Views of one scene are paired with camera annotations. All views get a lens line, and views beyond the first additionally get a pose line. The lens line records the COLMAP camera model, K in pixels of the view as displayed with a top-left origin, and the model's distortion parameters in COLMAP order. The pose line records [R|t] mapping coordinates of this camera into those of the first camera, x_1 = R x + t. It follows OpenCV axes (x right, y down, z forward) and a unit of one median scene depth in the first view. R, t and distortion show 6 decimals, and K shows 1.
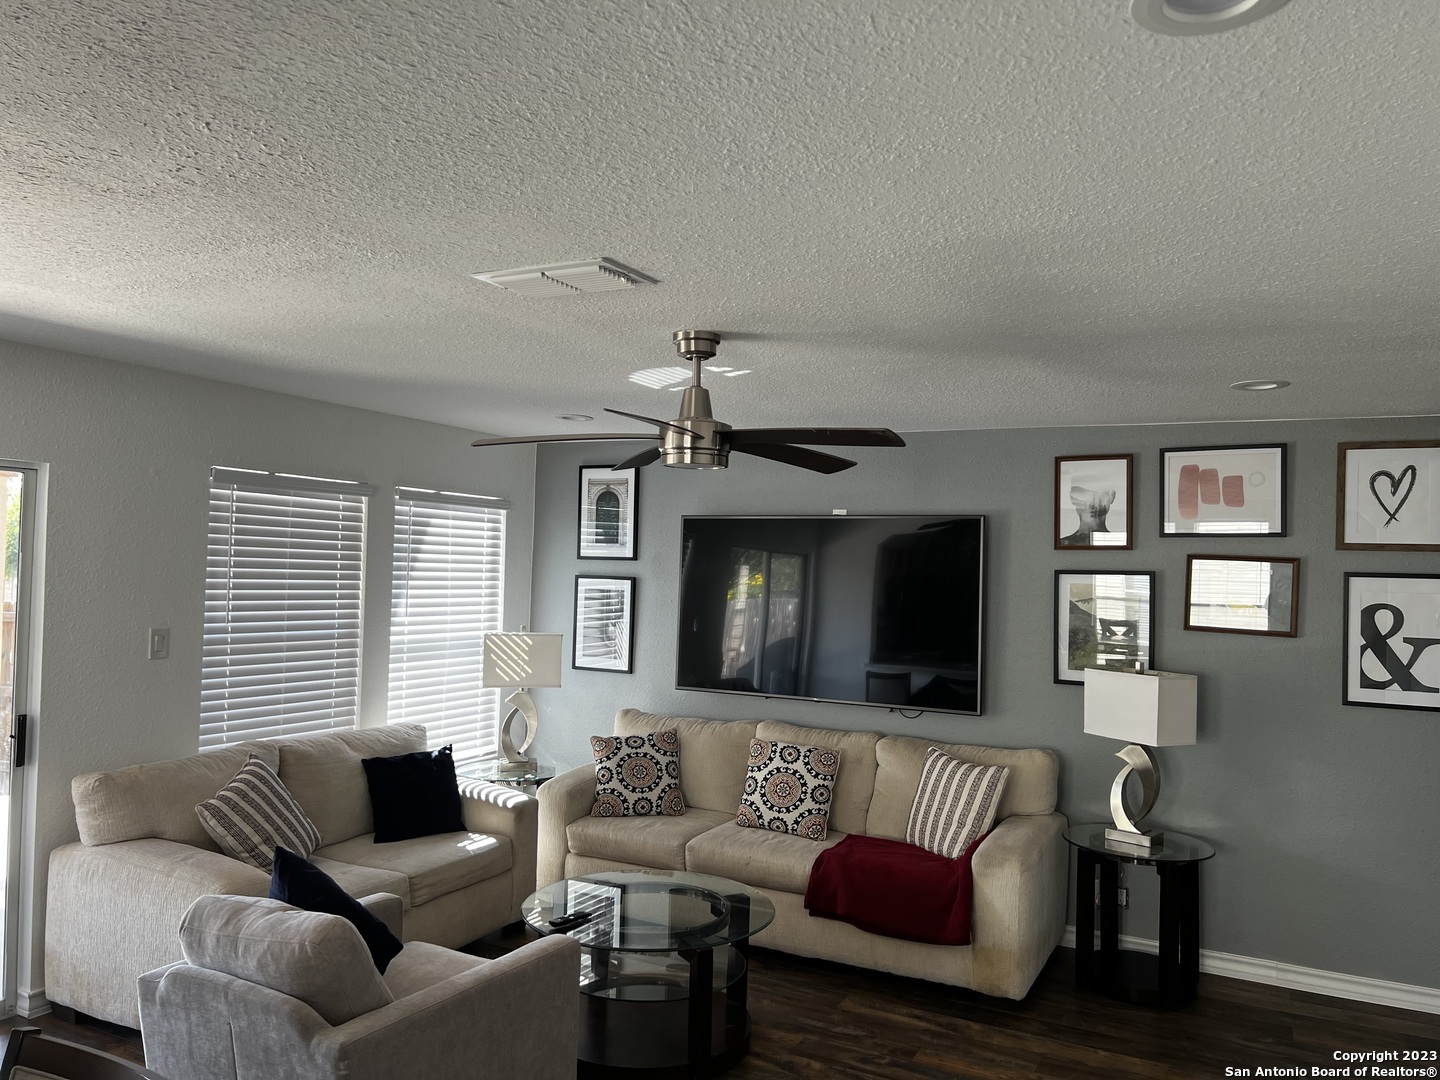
lens RADIAL K [[1075.7, 0, 726.0], [0, 1075.7, 549.5], [0, 0, 1]] dist [0.064736, -0.076475]
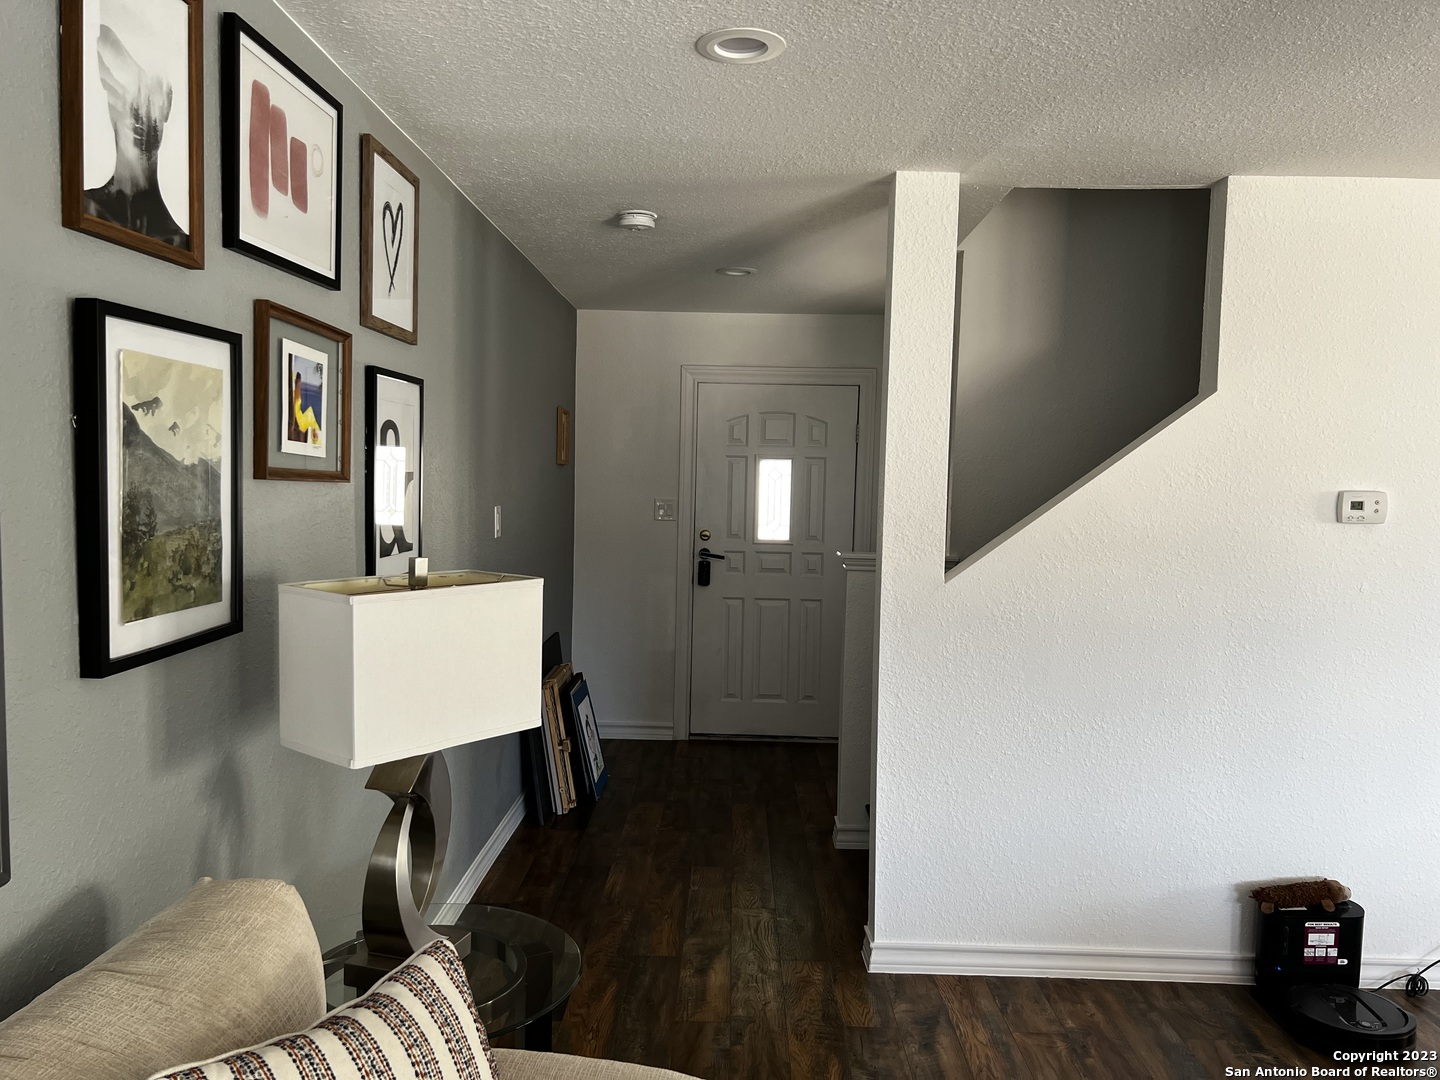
lens RADIAL K [[1075.7, 0, 718.1], [0, 1075.7, 541.4], [0, 0, 1]] dist [0.064736, -0.076475]
pose [[-0.440644, -0.100744, 0.892011, -0.042971], [-0.058048, 0.994801, 0.083677, 0.053040], [-0.895803, -0.014908, -0.444201, 1.036731]]
